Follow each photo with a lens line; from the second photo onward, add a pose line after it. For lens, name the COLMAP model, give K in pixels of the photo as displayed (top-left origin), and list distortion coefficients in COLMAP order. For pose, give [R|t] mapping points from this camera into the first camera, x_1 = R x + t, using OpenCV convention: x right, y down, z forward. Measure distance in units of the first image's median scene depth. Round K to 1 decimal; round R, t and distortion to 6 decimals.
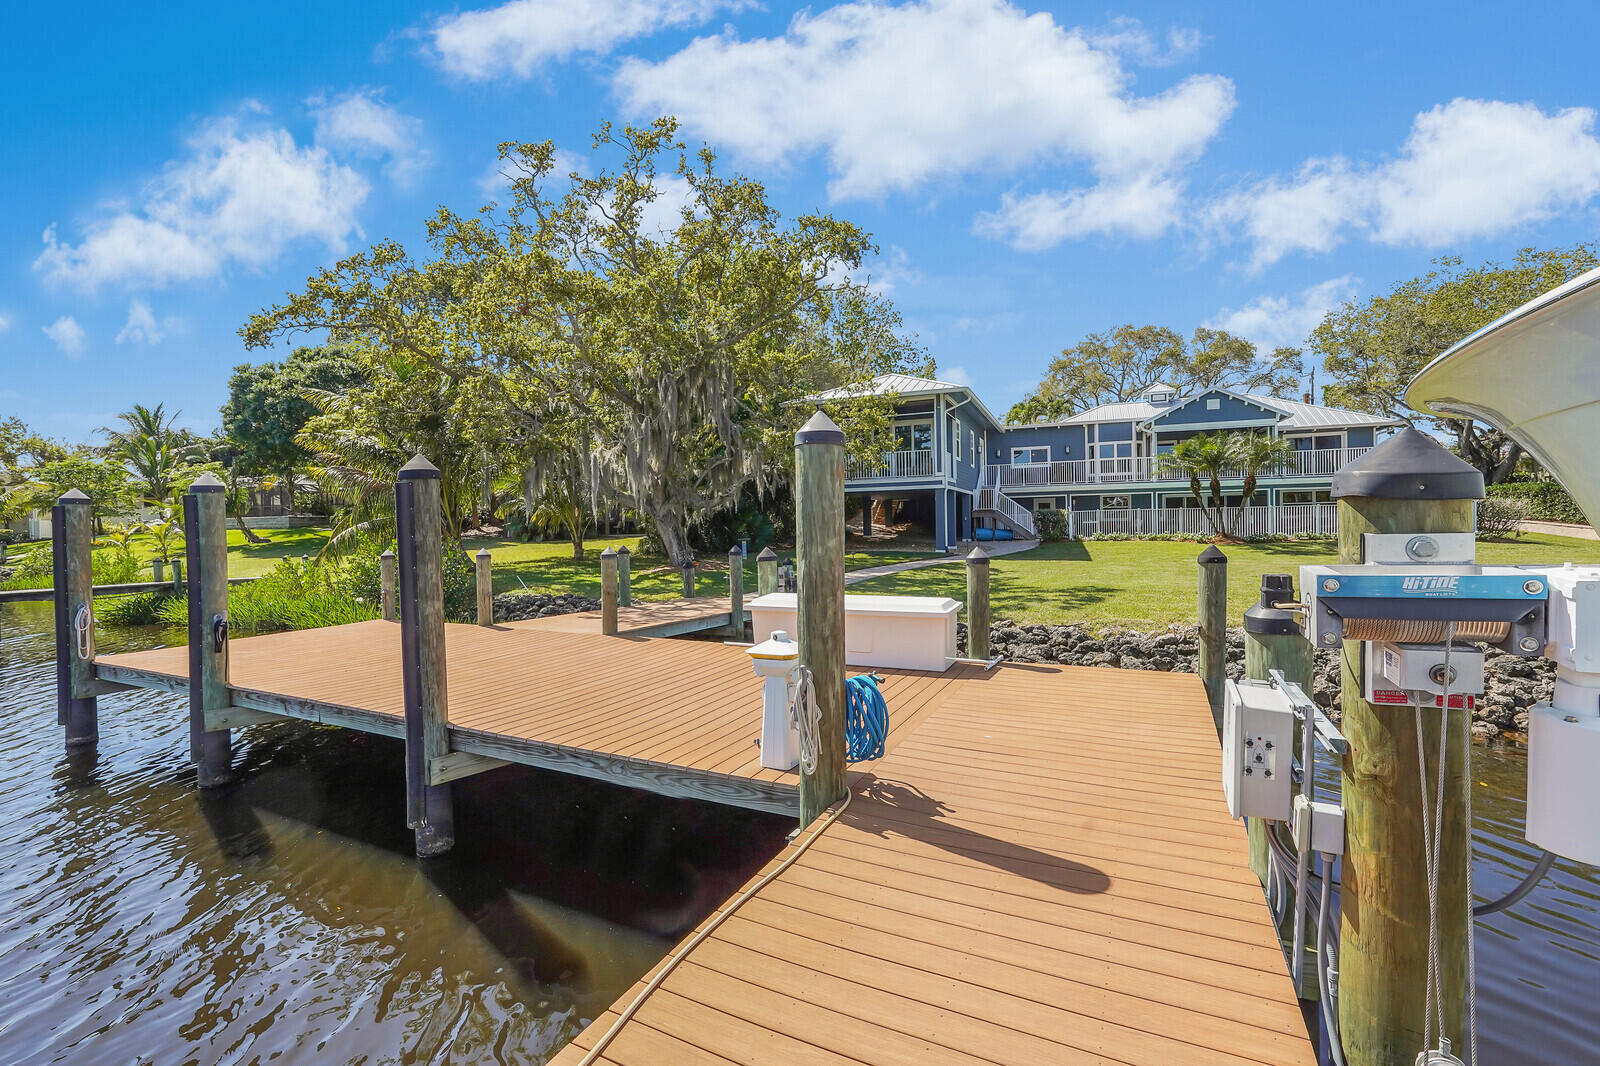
lens RADIAL K [[709.1, 0, 805.3], [0, 709.1, 536.3], [0, 0, 1]] dist [-0.002644, 0.000375]
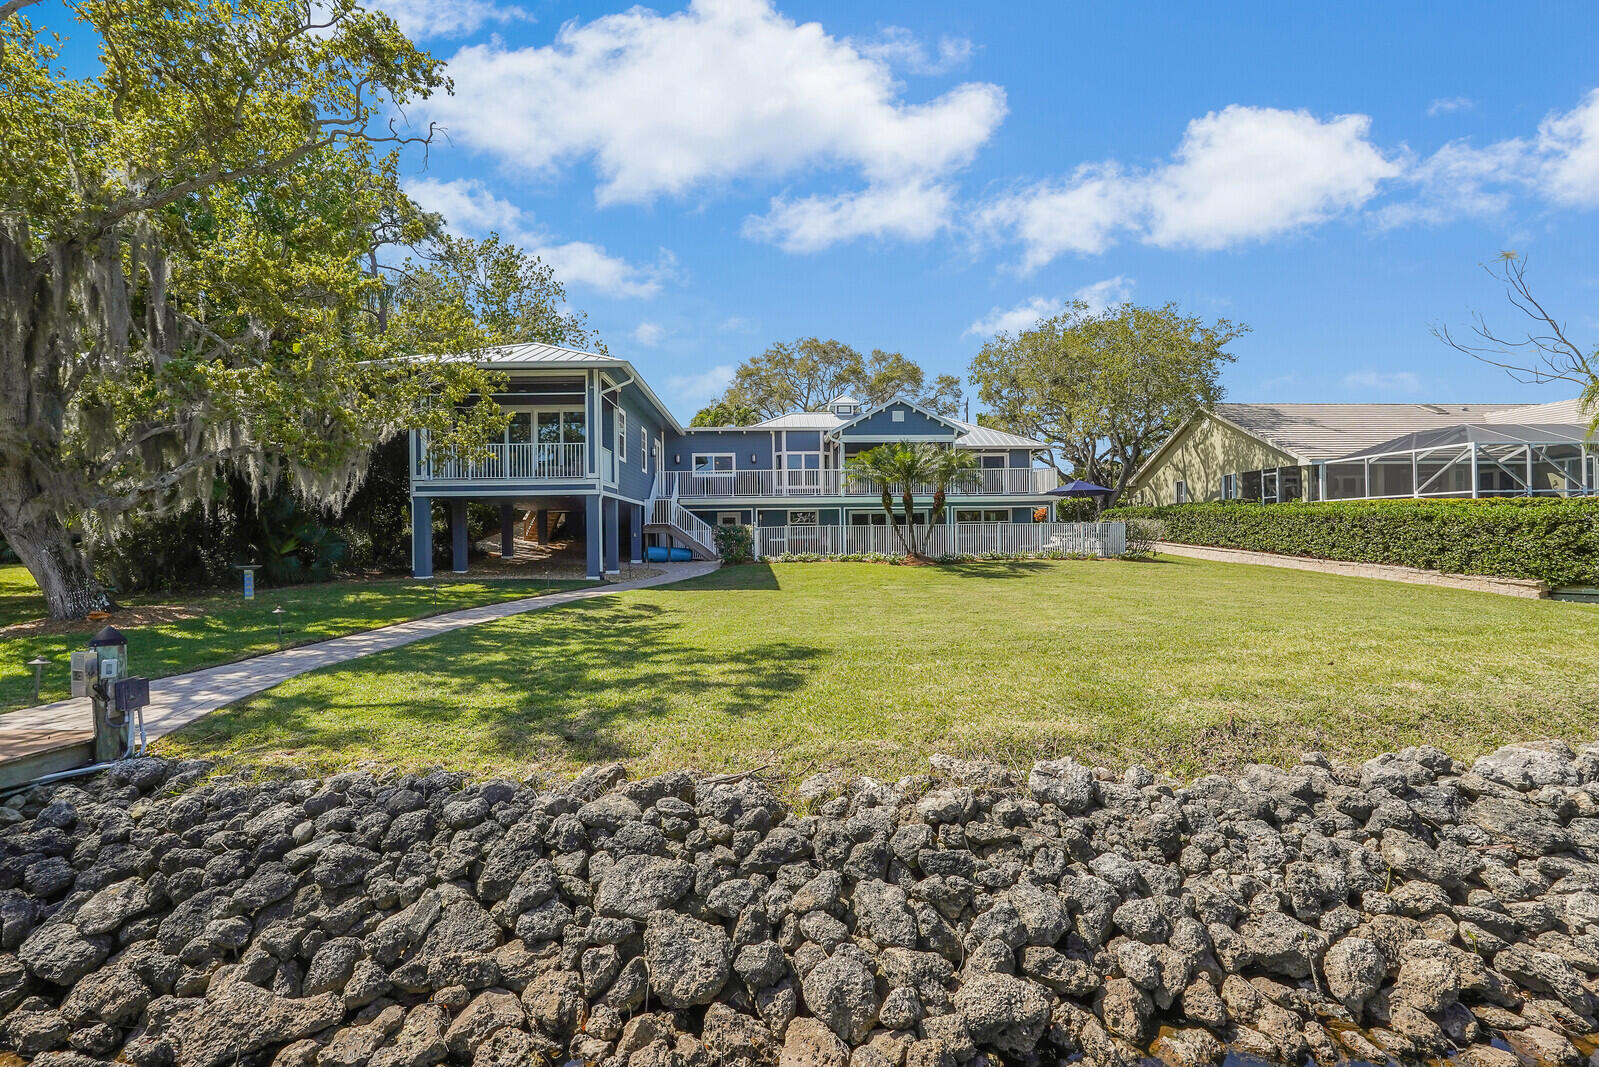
lens RADIAL K [[708.6, 0, 804.8], [0, 708.6, 536.8], [0, 0, 1]] dist [-0.002644, 0.000375]
pose [[0.912510, 0.006311, 0.409006, 0.071243], [0.002181, 0.999792, -0.020293, -0.005694], [-0.409049, 0.019409, 0.912306, 0.179729]]
